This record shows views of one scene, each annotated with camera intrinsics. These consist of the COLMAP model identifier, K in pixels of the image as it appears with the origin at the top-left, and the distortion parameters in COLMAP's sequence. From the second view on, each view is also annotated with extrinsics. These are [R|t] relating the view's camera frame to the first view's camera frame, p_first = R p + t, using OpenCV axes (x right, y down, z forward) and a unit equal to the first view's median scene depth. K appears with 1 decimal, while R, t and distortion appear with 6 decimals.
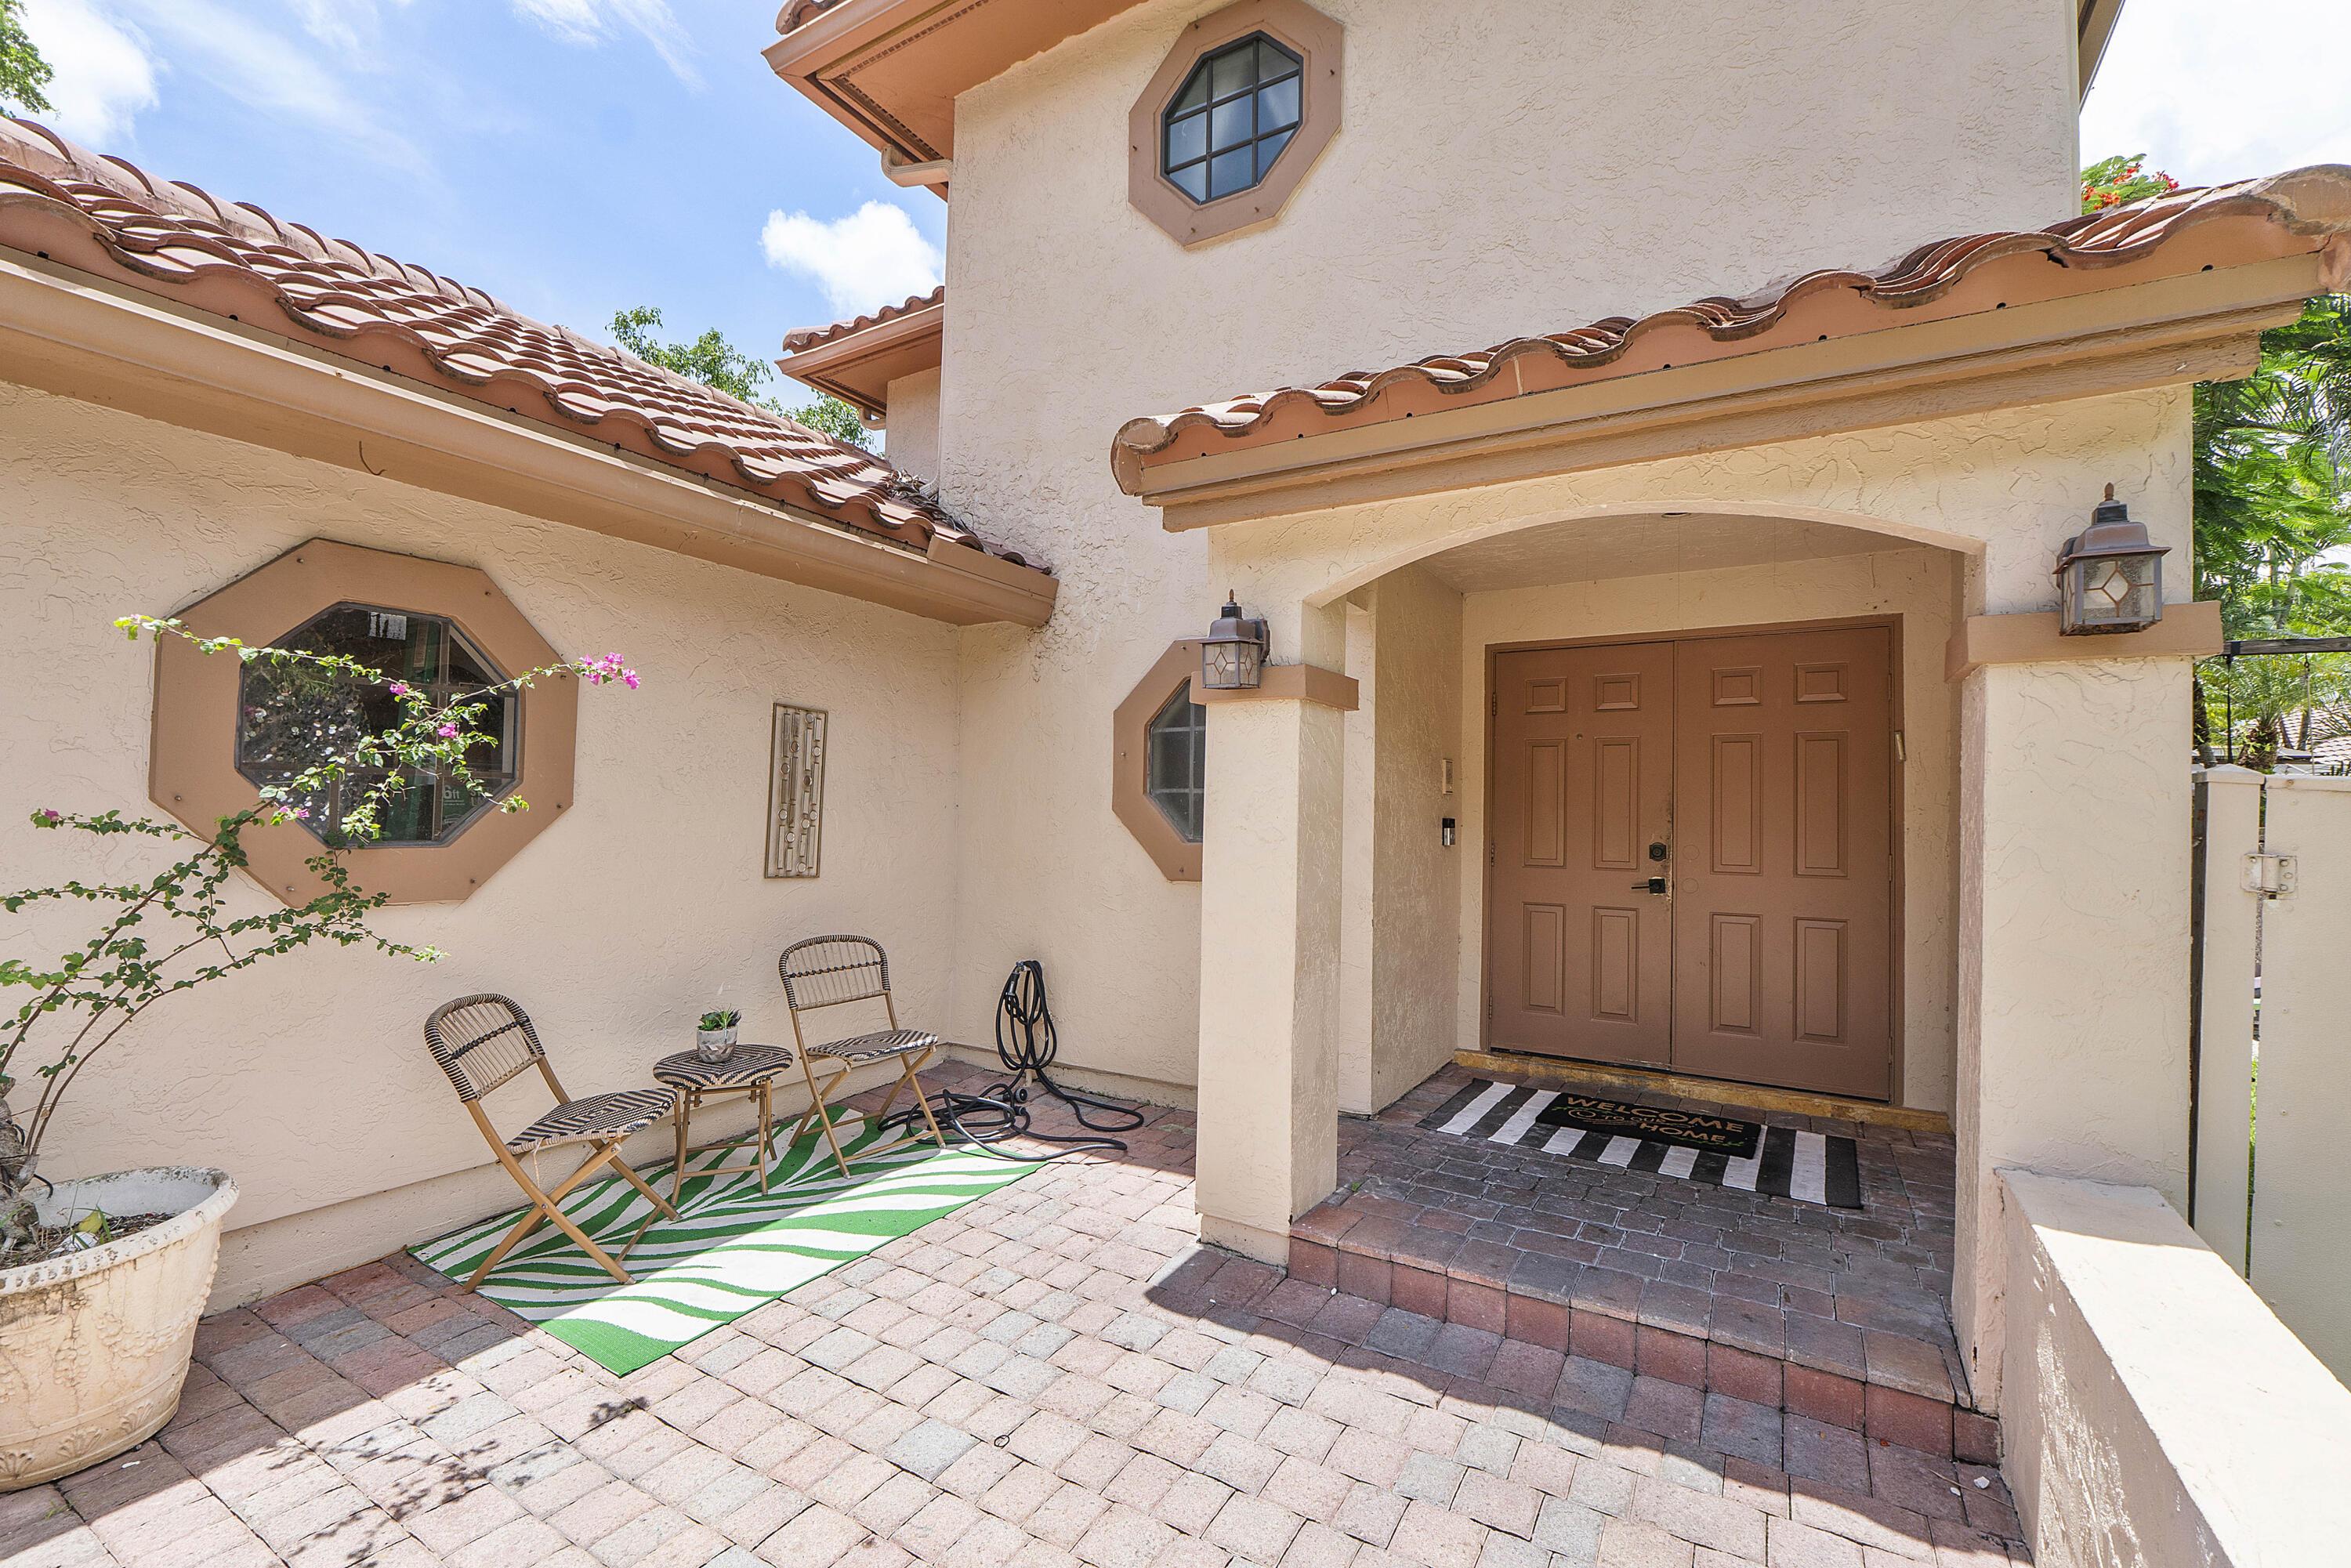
lens RADIAL K [[1000.2, 0, 1185.3], [0, 1000.2, 783.9], [0, 0, 1]] dist [-0.005644, 0.000150]
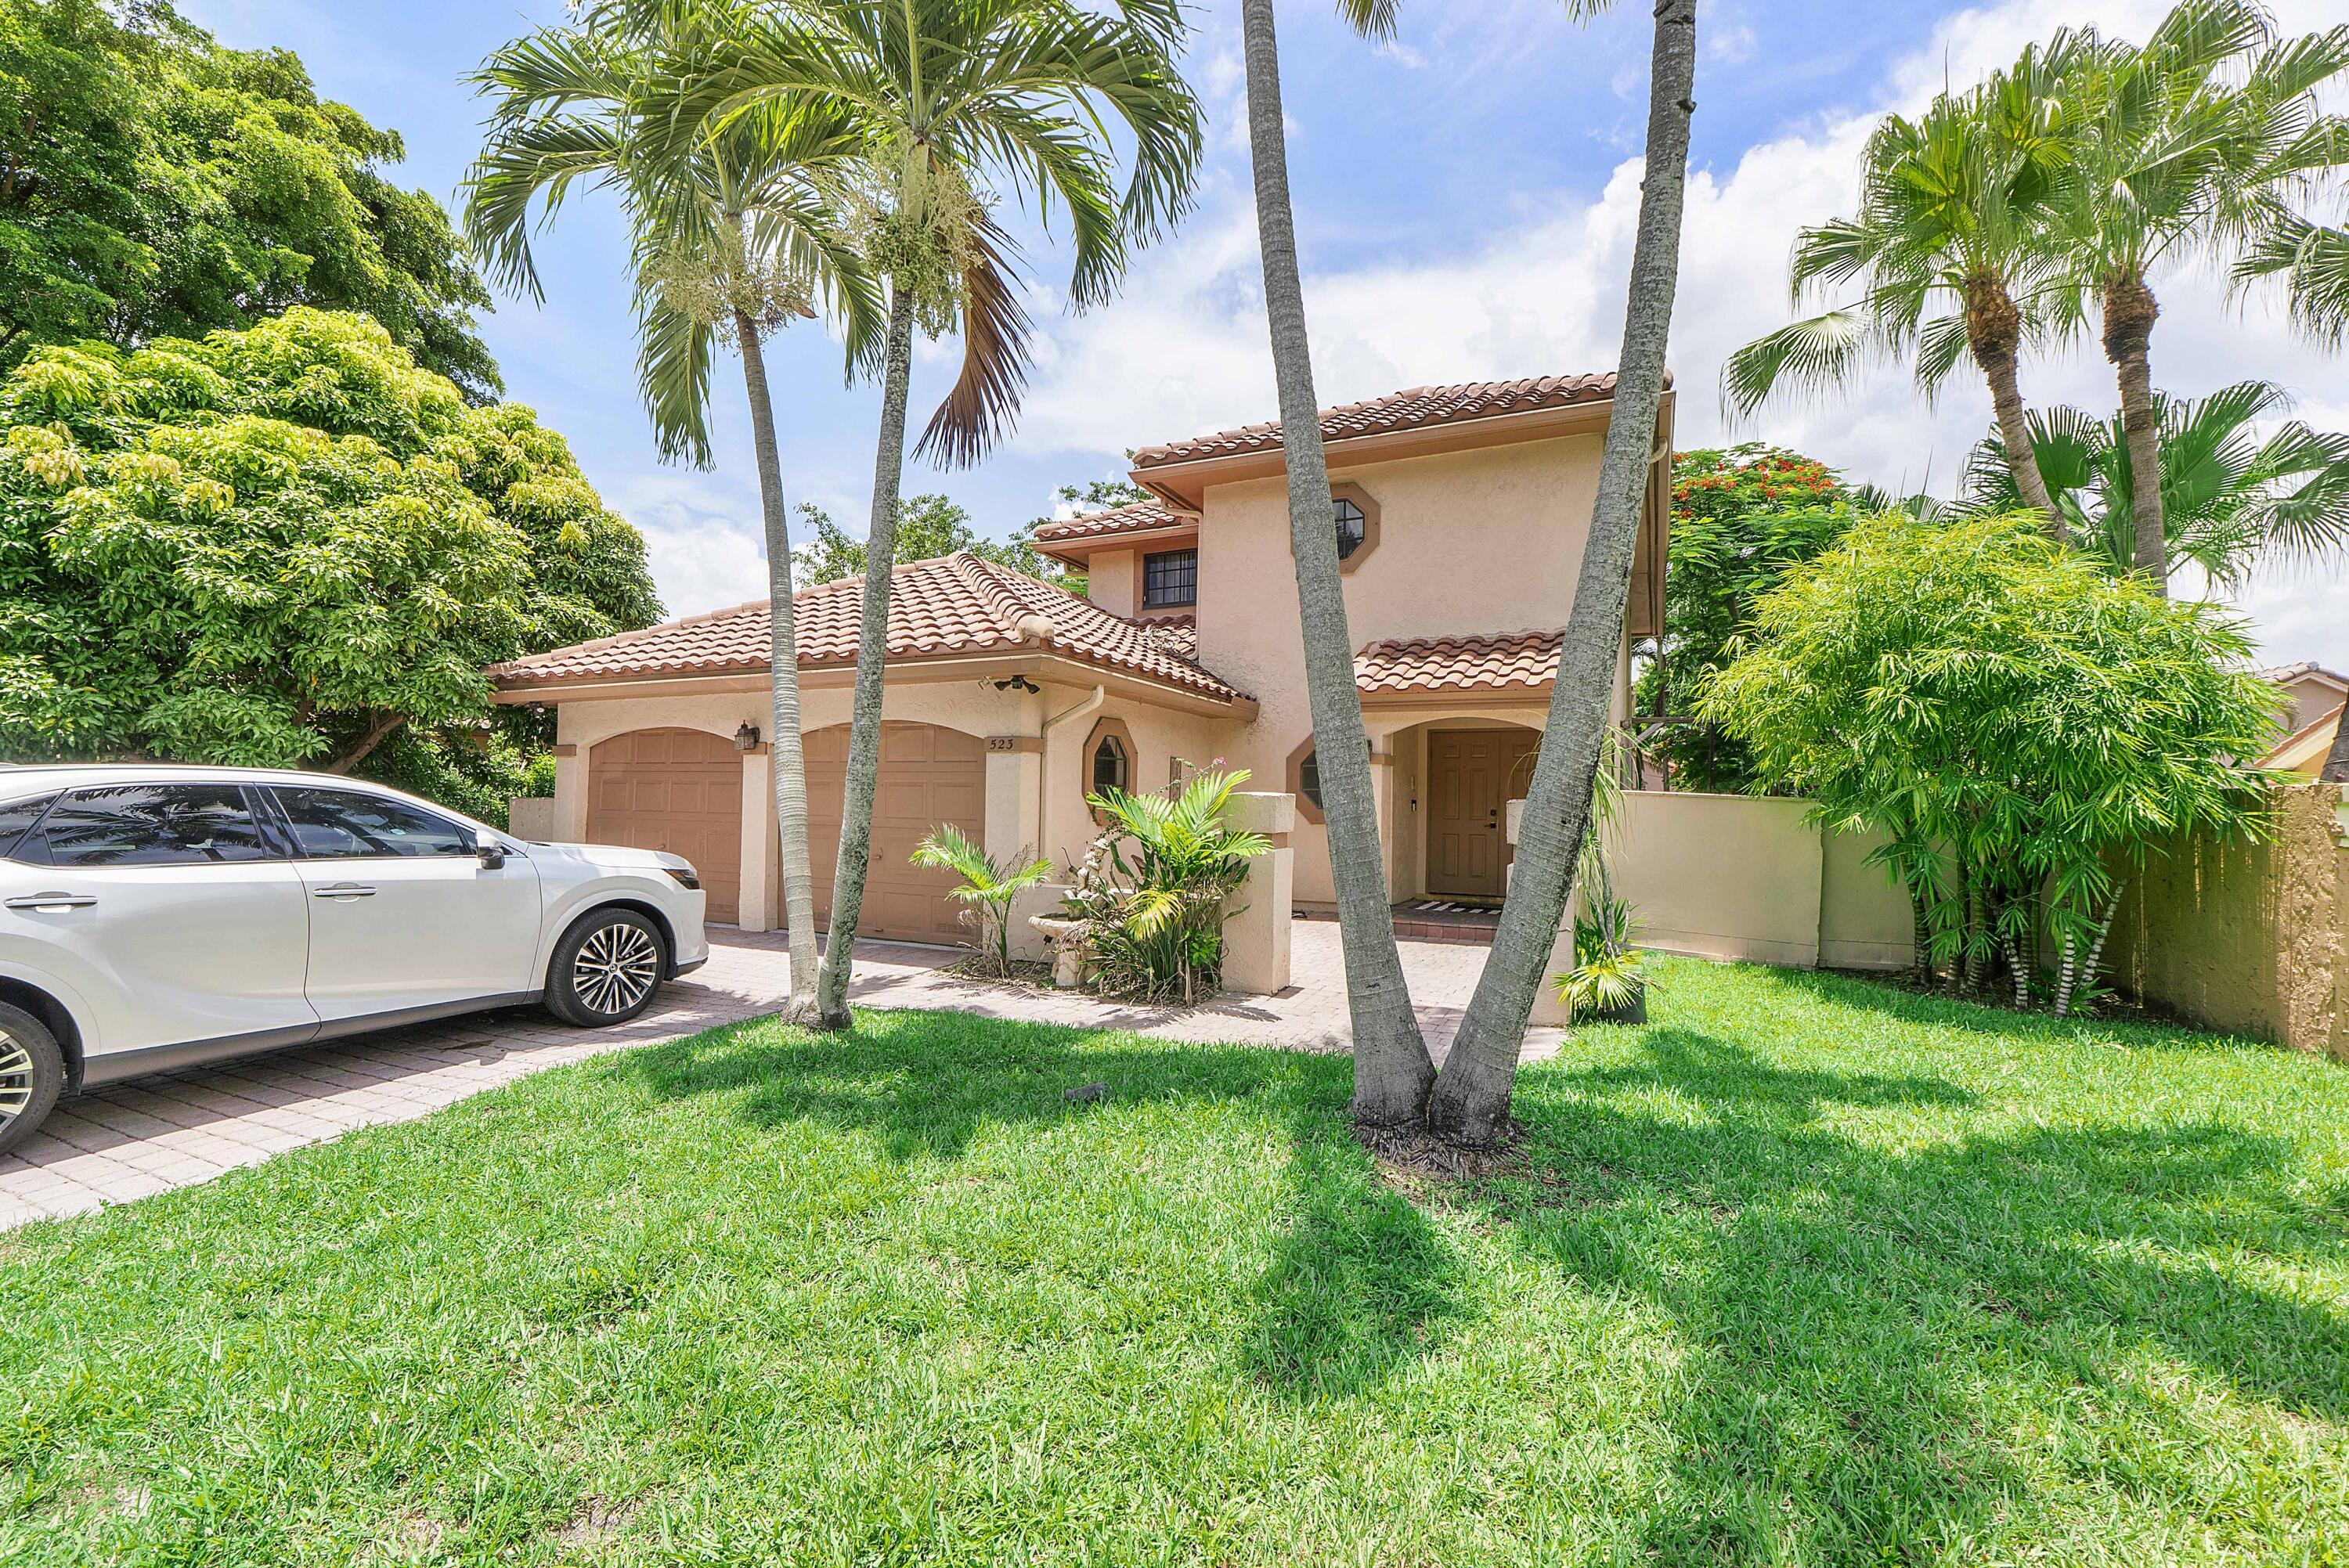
lens RADIAL K [[990.5, 0, 1182.2], [0, 990.5, 781.2], [0, 0, 1]] dist [-0.002812, -0.001442]
pose [[0.995704, 0.000793, 0.092585, -0.774250], [-0.001890, 0.999929, 0.011758, -0.059039], [-0.092569, -0.011883, 0.995635, -2.017505]]
